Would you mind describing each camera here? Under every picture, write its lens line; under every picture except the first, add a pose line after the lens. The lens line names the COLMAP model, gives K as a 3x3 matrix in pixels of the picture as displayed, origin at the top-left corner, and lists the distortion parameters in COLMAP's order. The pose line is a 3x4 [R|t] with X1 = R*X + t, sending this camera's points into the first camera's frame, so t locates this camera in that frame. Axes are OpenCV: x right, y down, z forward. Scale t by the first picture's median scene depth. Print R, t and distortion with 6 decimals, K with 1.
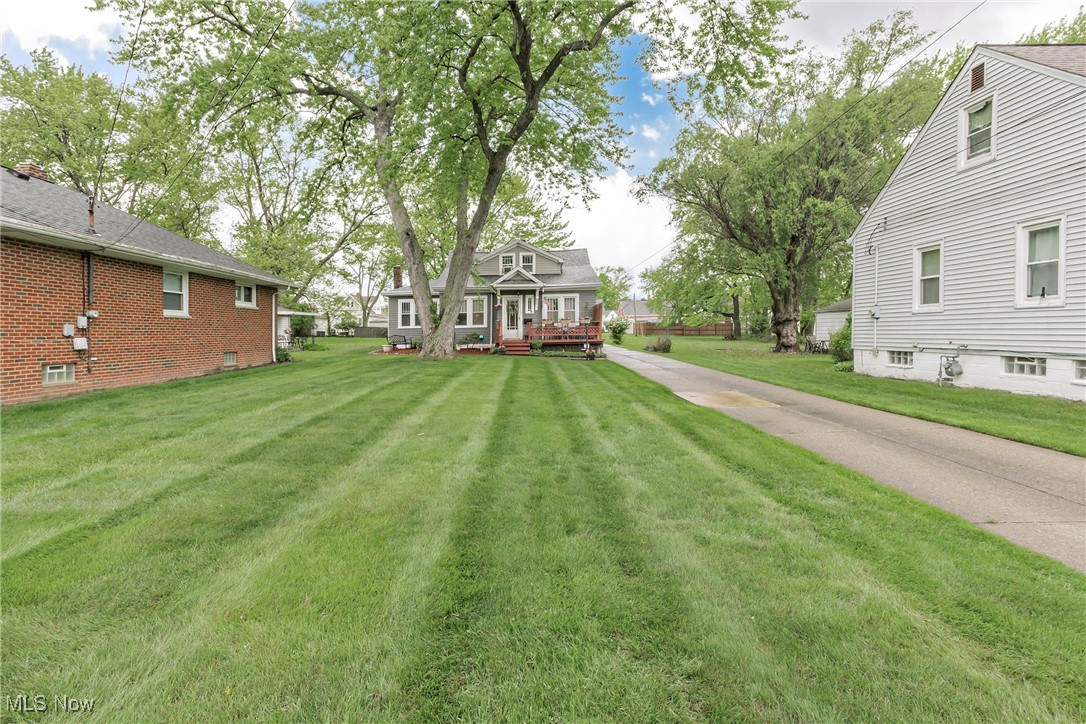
lens RADIAL K [[505.4, 0, 480.4], [0, 505.4, 371.7], [0, 0, 1]] dist [0.002089, 0.000086]
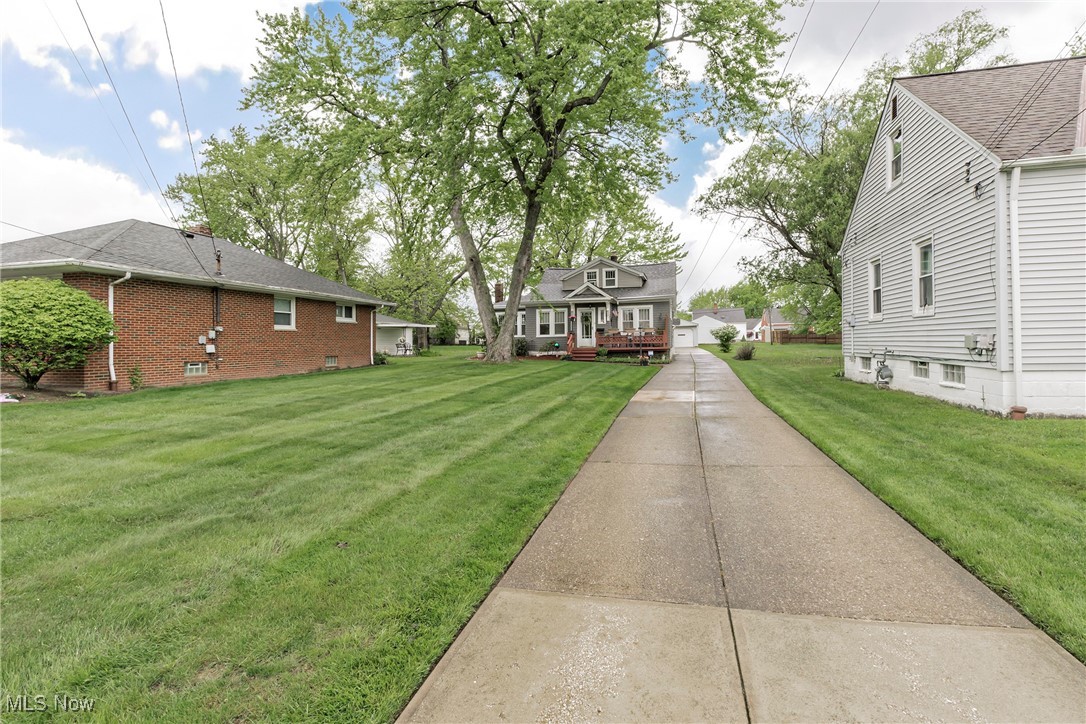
lens RADIAL K [[484.2, 0, 529.5], [0, 484.2, 382.7], [0, 0, 1]] dist [0.000965, 0.000368]
pose [[0.976922, 0.015663, -0.213019, 0.178557], [-0.013989, 0.999858, 0.009361, 0.007304], [0.213136, -0.006165, 0.977003, -0.081926]]
